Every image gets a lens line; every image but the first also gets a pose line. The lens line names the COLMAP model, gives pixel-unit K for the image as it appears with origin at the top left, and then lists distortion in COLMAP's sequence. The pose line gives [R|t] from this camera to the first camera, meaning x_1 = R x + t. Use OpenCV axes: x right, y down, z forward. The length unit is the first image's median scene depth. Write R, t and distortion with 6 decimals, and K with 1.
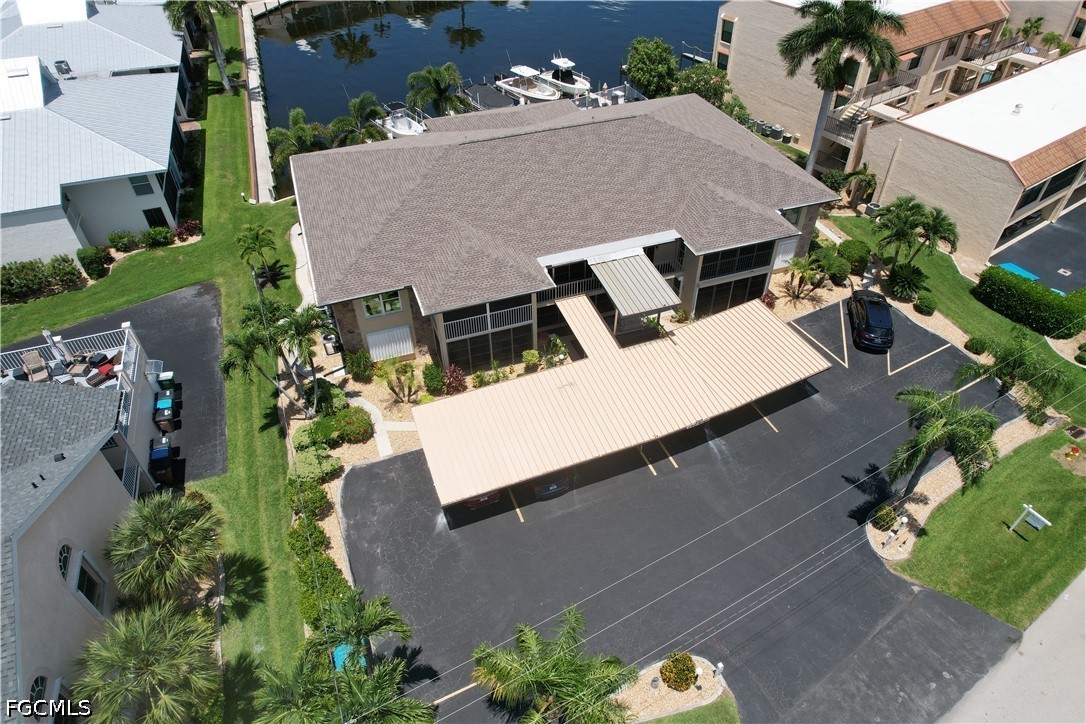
lens RADIAL K [[694.2, 0, 550.4], [0, 694.2, 365.7], [0, 0, 1]] dist [-0.082237, 0.073913]
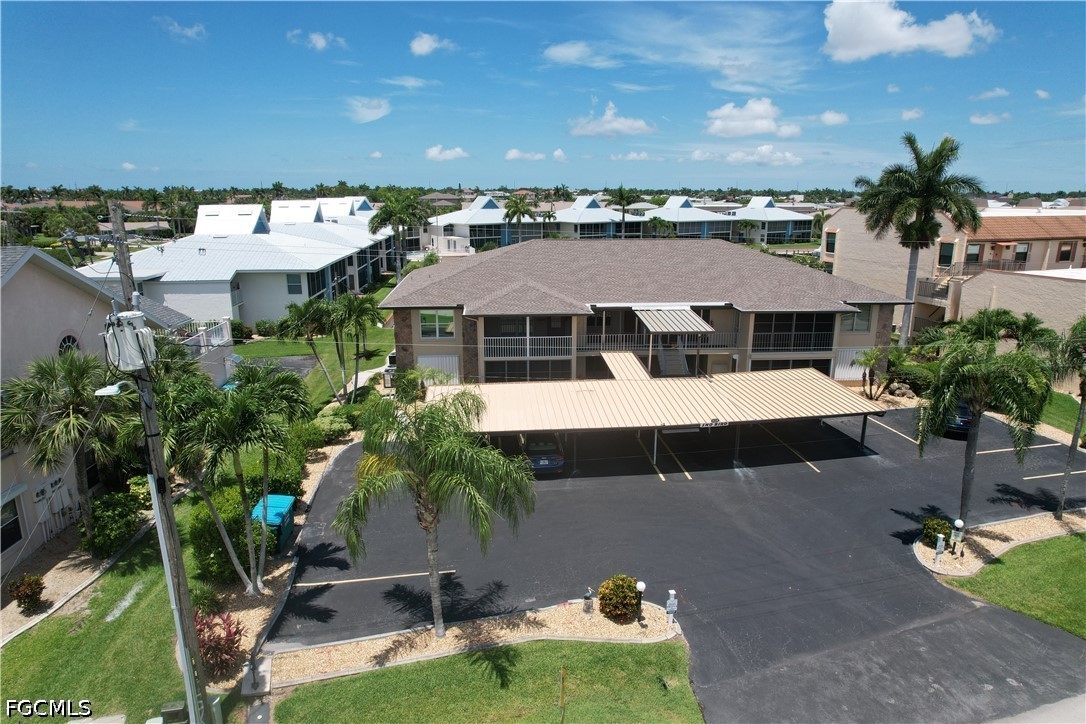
lens RADIAL K [[694.2, 0, 550.4], [0, 694.2, 365.7], [0, 0, 1]] dist [-0.082237, 0.073913]
pose [[0.964613, 0.073388, -0.253249, 0.210044], [-0.182003, 0.880286, -0.438146, 0.413479], [0.190777, 0.468734, 0.862492, 0.126690]]
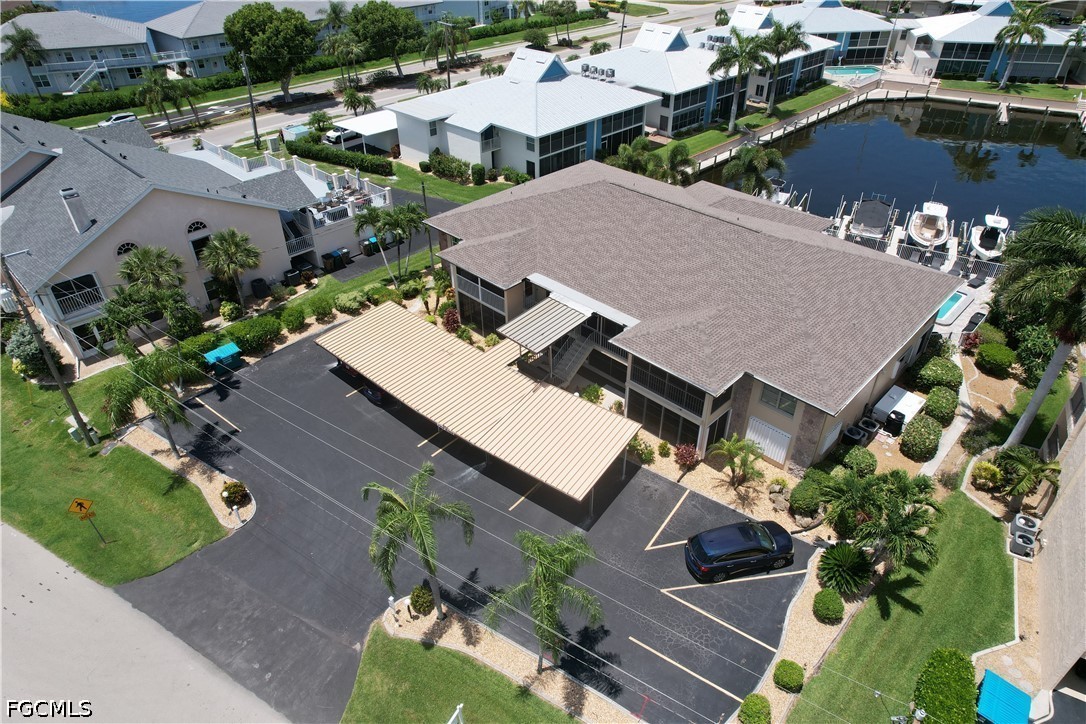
lens RADIAL K [[694.2, 0, 550.4], [0, 694.2, 365.7], [0, 0, 1]] dist [-0.082237, 0.073913]
pose [[0.432735, 0.529766, -0.729443, 0.954568], [-0.602267, 0.771959, 0.203355, -0.295515], [0.670832, 0.351321, 0.653115, 0.319052]]
